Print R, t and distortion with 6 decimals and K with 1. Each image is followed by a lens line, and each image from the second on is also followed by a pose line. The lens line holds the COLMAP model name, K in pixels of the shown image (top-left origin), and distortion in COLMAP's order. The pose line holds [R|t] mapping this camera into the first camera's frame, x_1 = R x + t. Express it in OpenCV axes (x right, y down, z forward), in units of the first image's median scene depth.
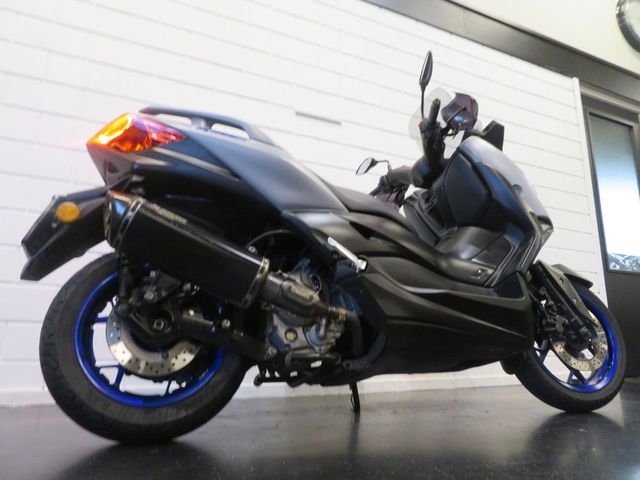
lens RADIAL K [[473.6, 0, 321.2], [0, 473.6, 245.9], [0, 0, 1]] dist [-0.000179, -0.000431]
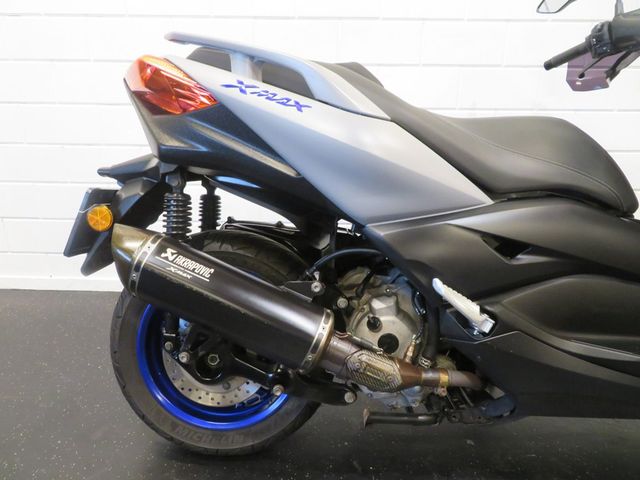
lens RADIAL K [[462.1, 0, 320.0], [0, 462.1, 240.0], [0, 0, 1]] dist [-0.004180, -0.000298]
pose [[0.903787, 0.155733, -0.398644, 0.114148], [0.068014, 0.867347, 0.493034, -0.373734], [0.422545, -0.472711, 0.773305, 0.489005]]
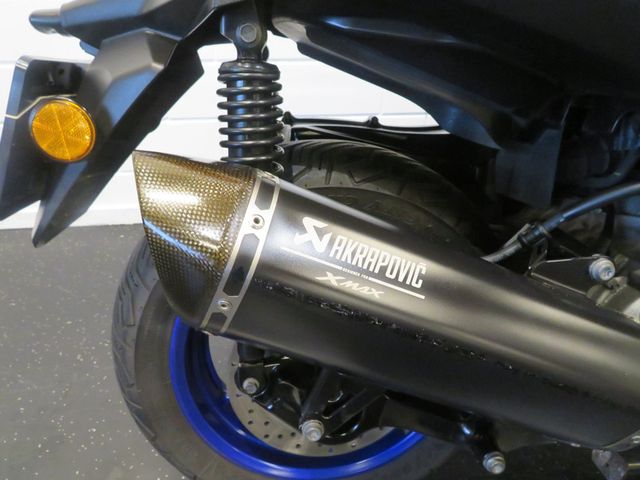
lens RADIAL K [[462.1, 0, 320.0], [0, 462.1, 240.0], [0, 0, 1]] dist [-0.004180, -0.000298]
pose [[0.953064, 0.179304, -0.243966, -0.246529], [0.040752, 0.722481, 0.690189, -0.220153], [0.300014, -0.667736, 0.681263, 0.716689]]
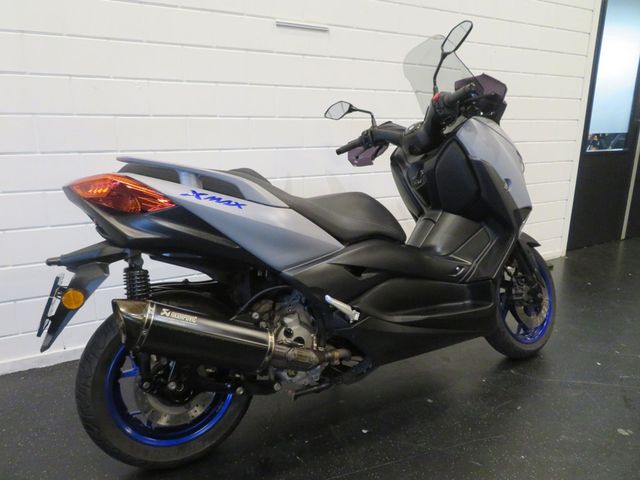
lens RADIAL K [[462.1, 0, 320.0], [0, 462.1, 240.0], [0, 0, 1]] dist [-0.004180, -0.000298]
pose [[0.997722, -0.006099, 0.067181, -0.068350], [-0.023648, 0.901080, 0.433007, -0.585827], [-0.063176, -0.433609, 0.898884, 0.112889]]
